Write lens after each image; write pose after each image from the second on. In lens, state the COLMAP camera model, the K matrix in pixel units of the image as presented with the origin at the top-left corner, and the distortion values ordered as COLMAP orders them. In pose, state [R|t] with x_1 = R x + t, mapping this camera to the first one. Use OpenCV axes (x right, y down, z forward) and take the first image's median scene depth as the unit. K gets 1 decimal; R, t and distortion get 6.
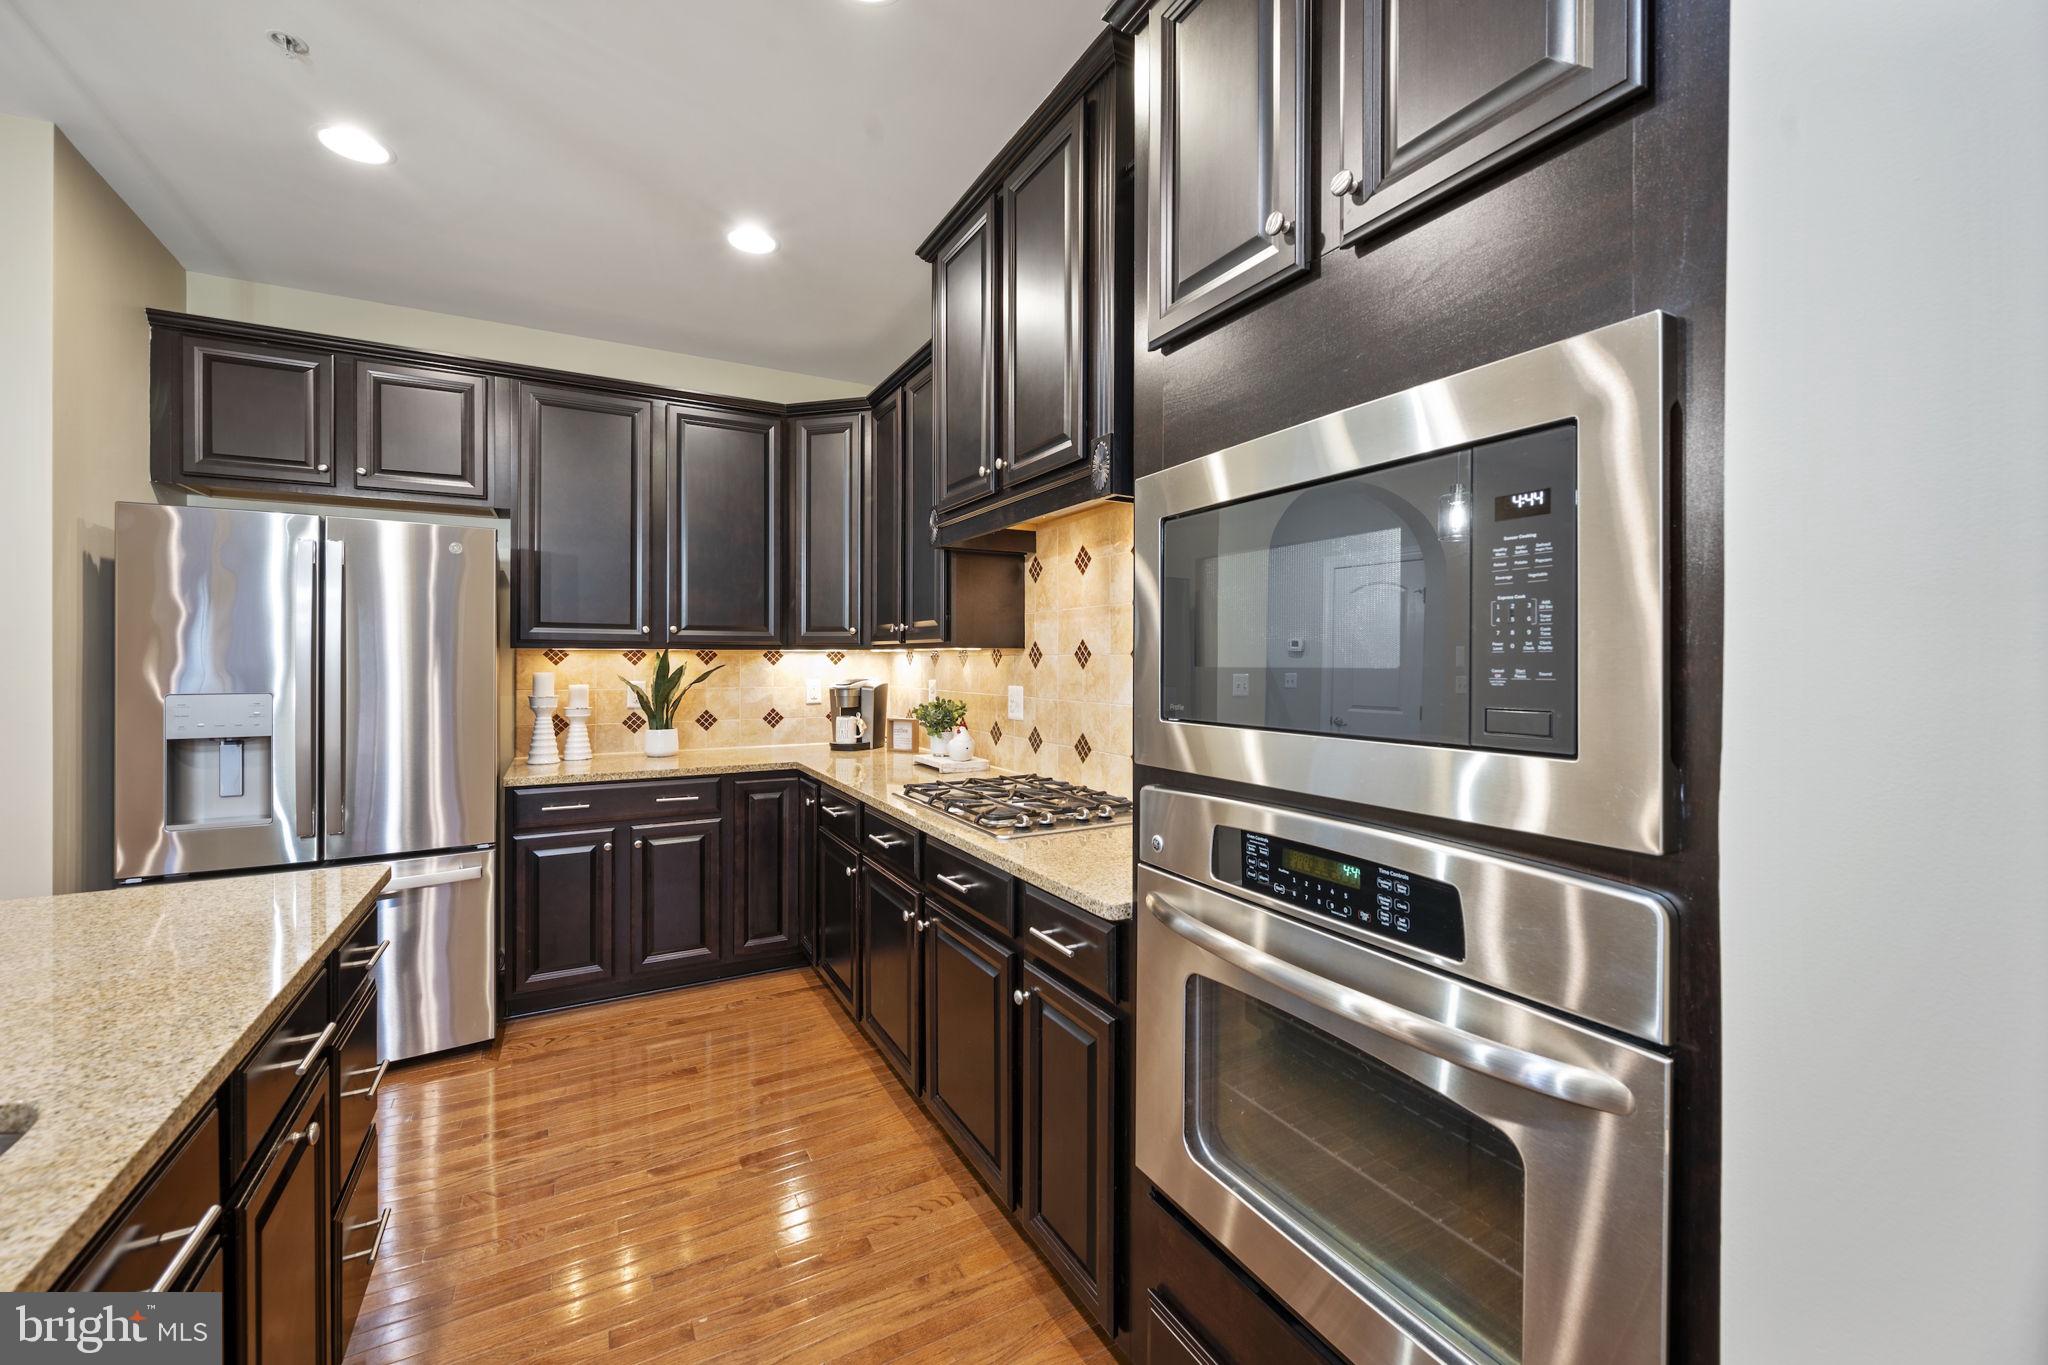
lens RADIAL K [[813.2, 0, 1022.9], [0, 813.2, 662.1], [0, 0, 1]] dist [-0.002090, -0.000247]
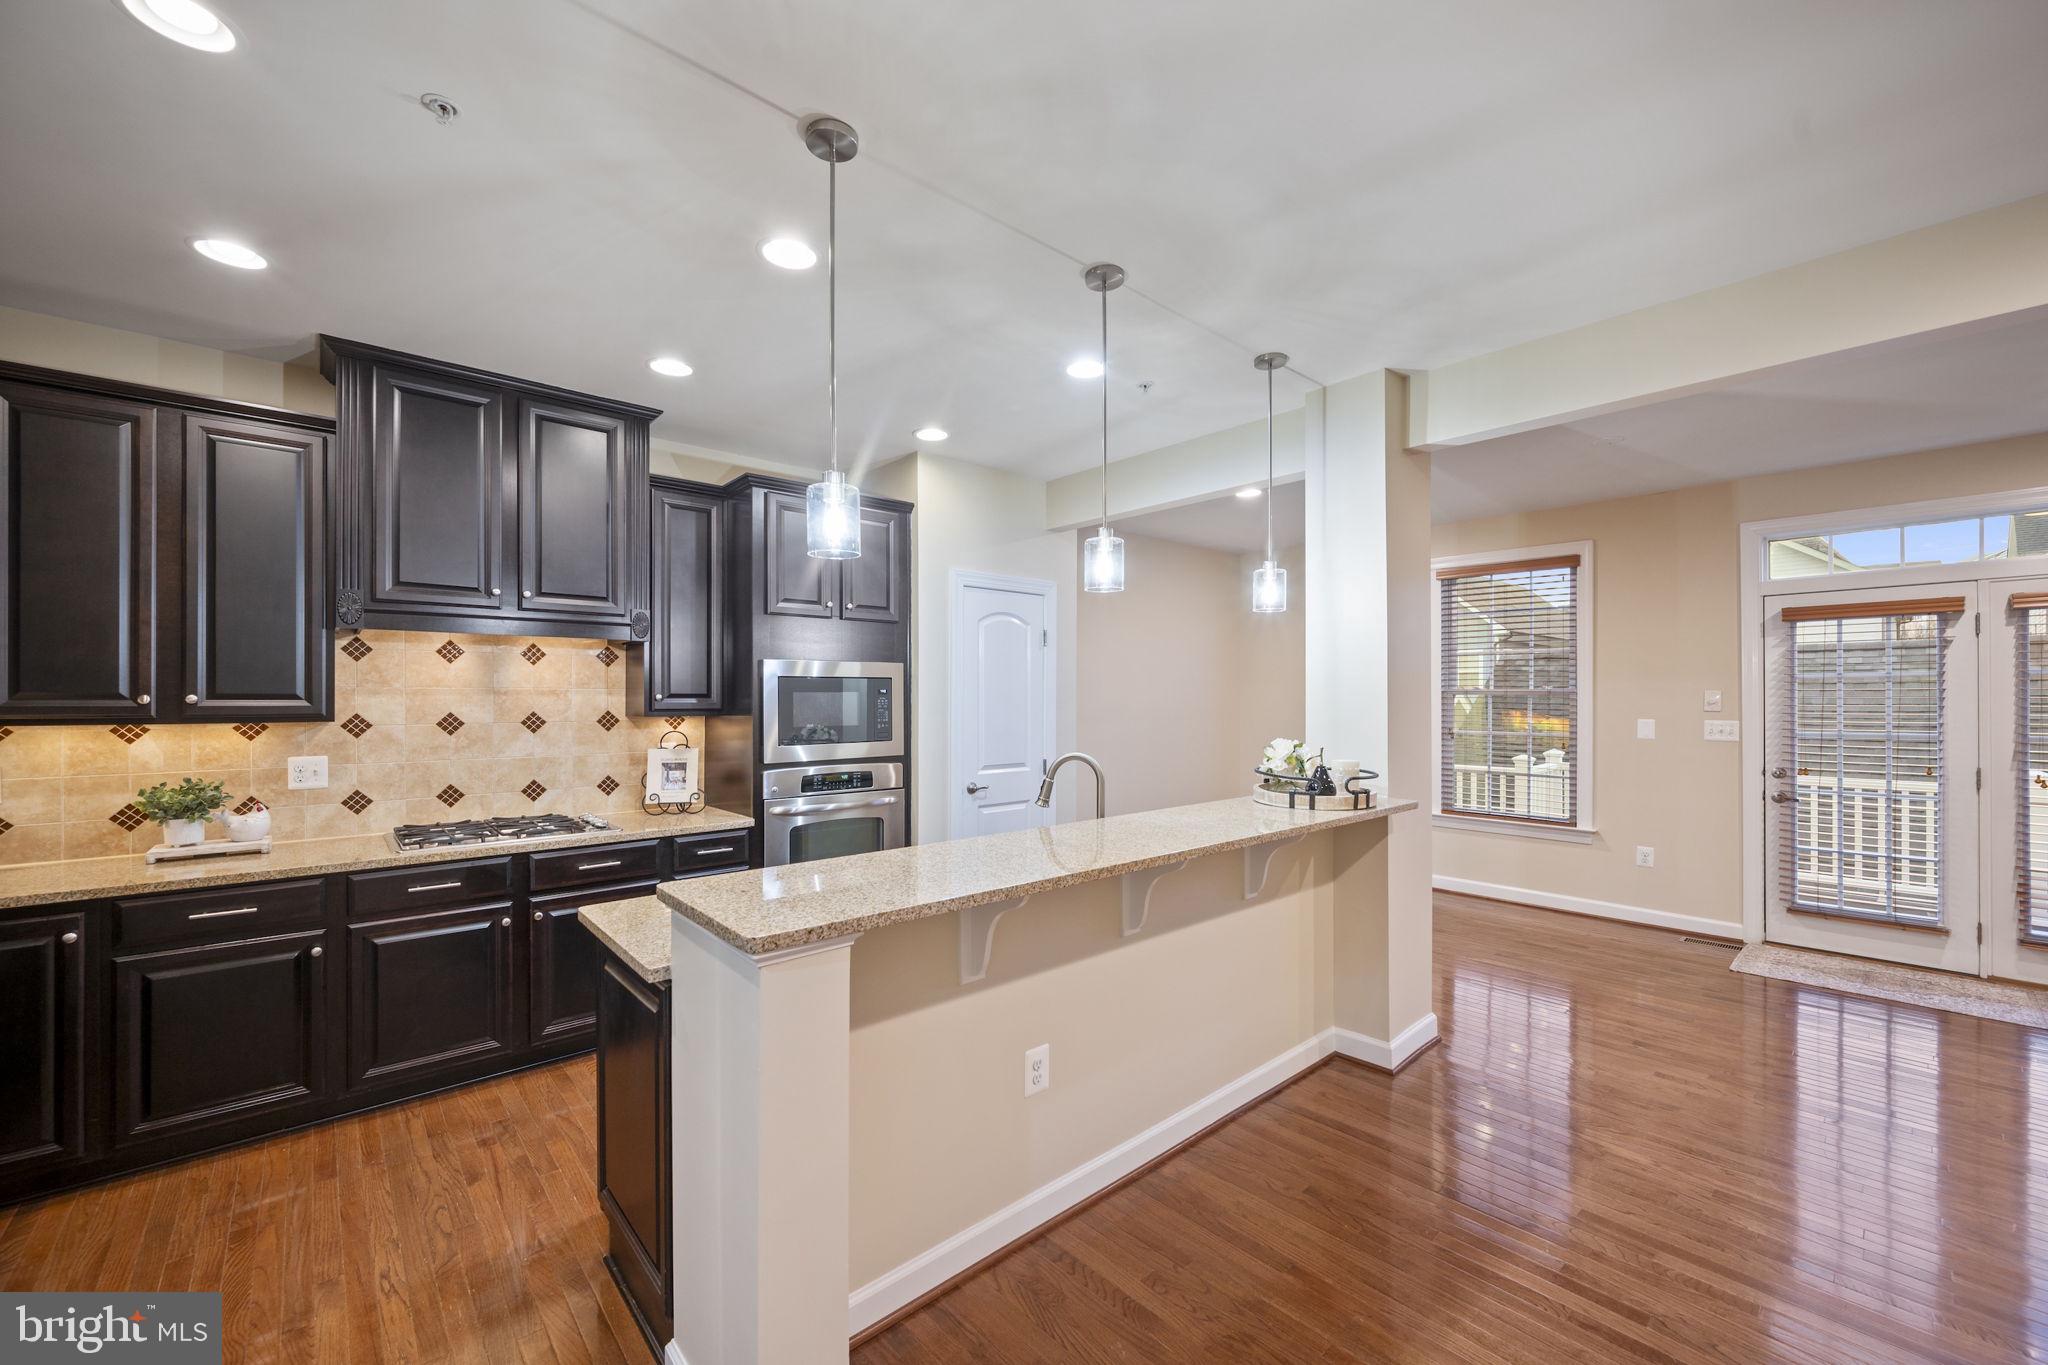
lens RADIAL K [[794.2, 0, 1014.1], [0, 794.2, 701.1], [0, 0, 1]] dist [-0.001835, -0.000142]
pose [[-0.209783, -0.003215, 0.977743, -1.216607], [0.004294, 0.999982, 0.004209, -0.042632], [-0.977739, 0.005081, -0.209765, 0.341321]]
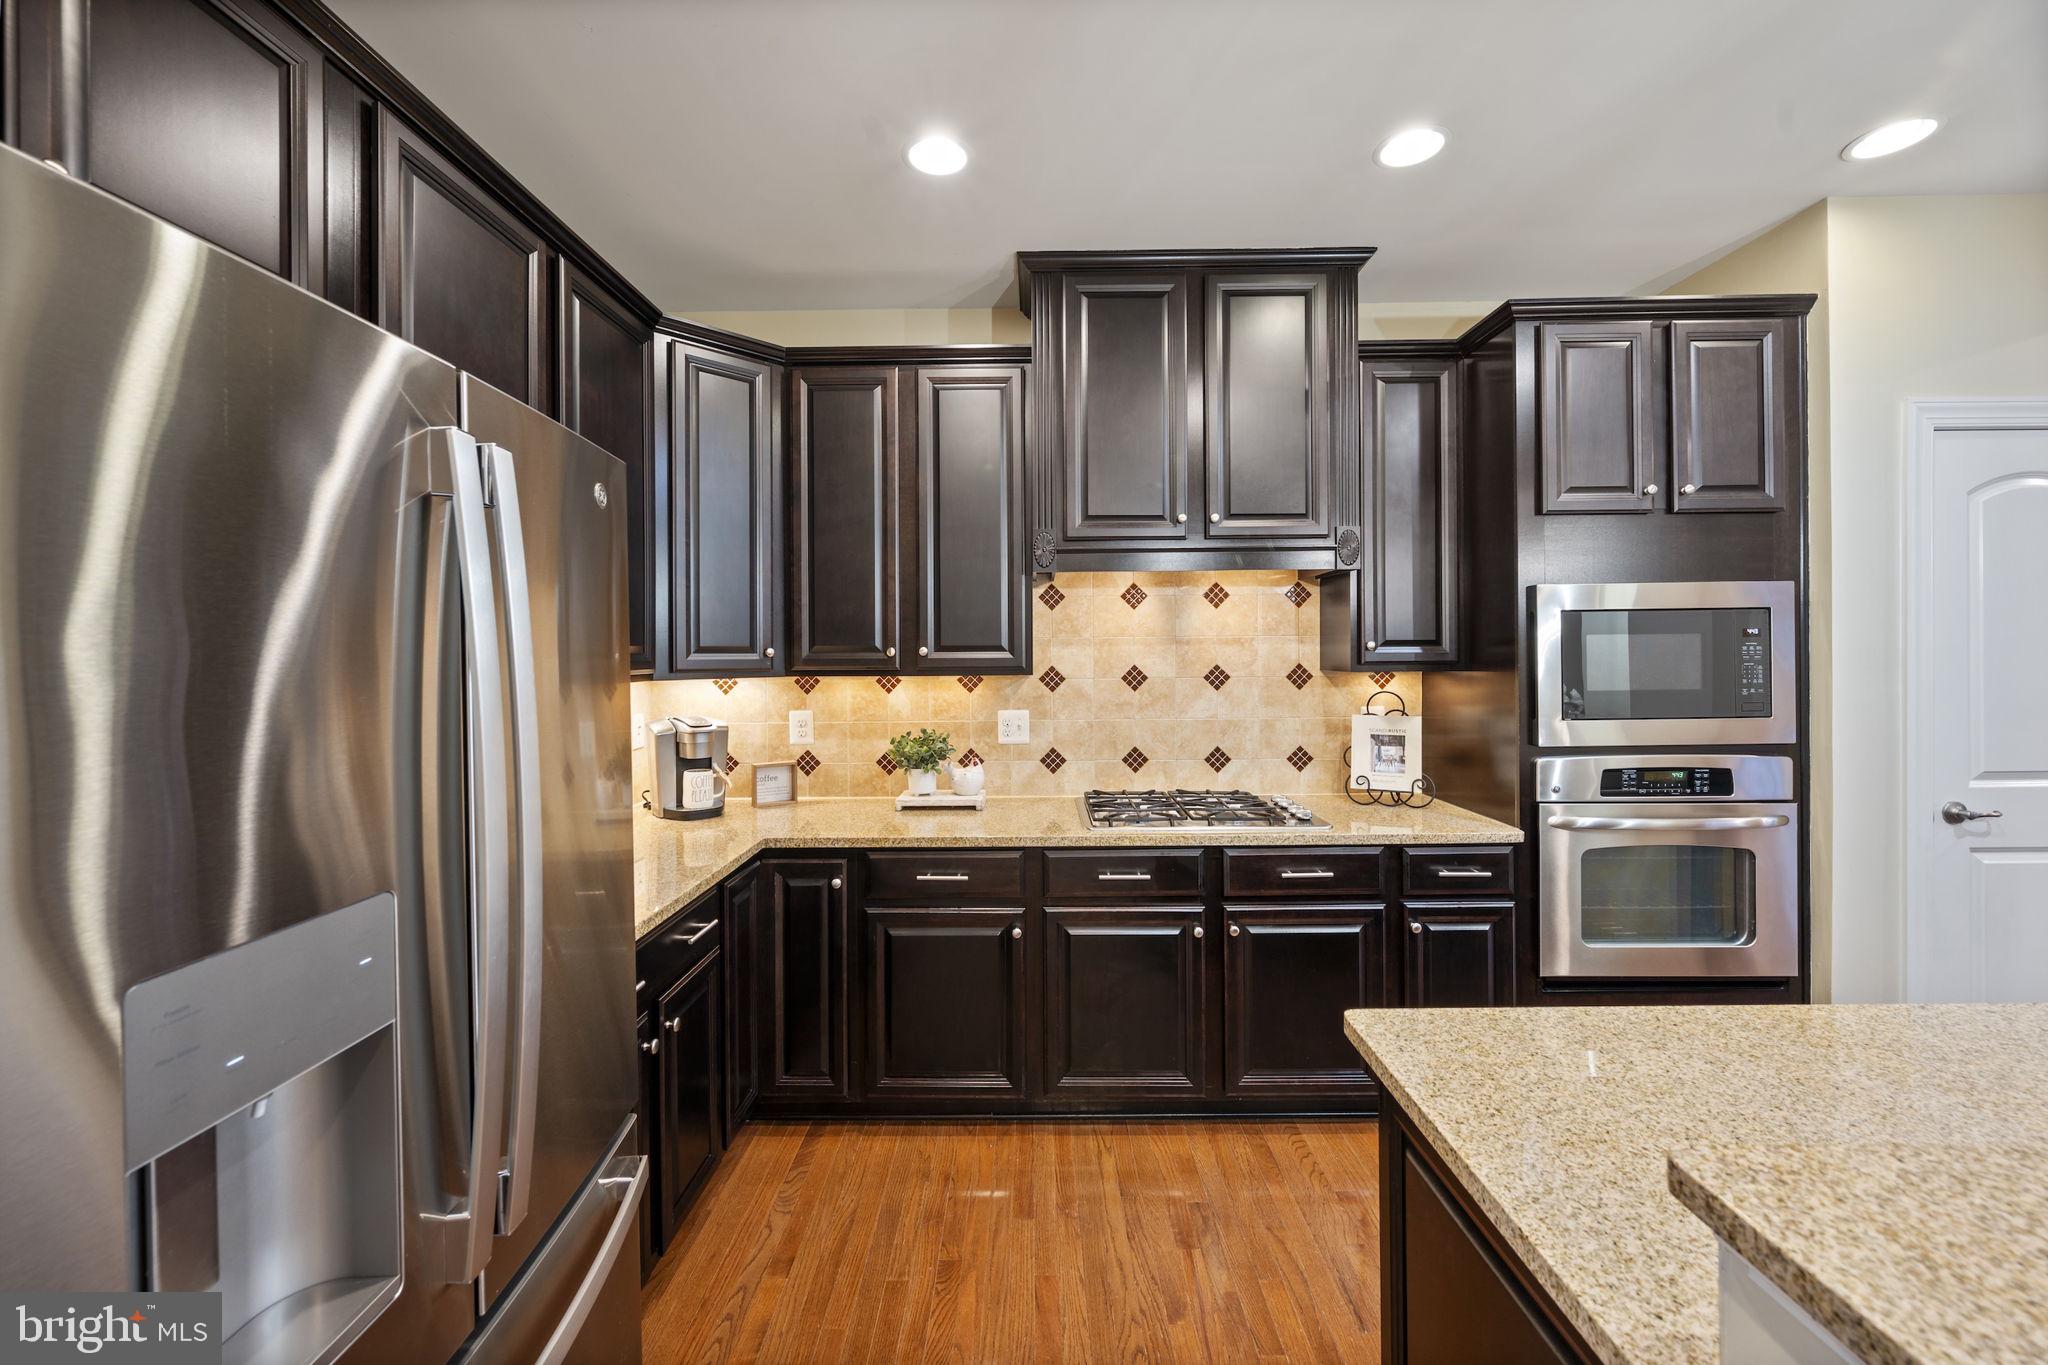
lens RADIAL K [[804.1, 0, 1033.1], [0, 804.1, 653.7], [0, 0, 1]] dist [-0.000524, -0.000081]
pose [[0.490460, -0.006526, 0.871439, -0.880388], [0.011963, 0.999928, 0.000755, -0.041720], [-0.871381, 0.010055, 0.490503, 0.507125]]
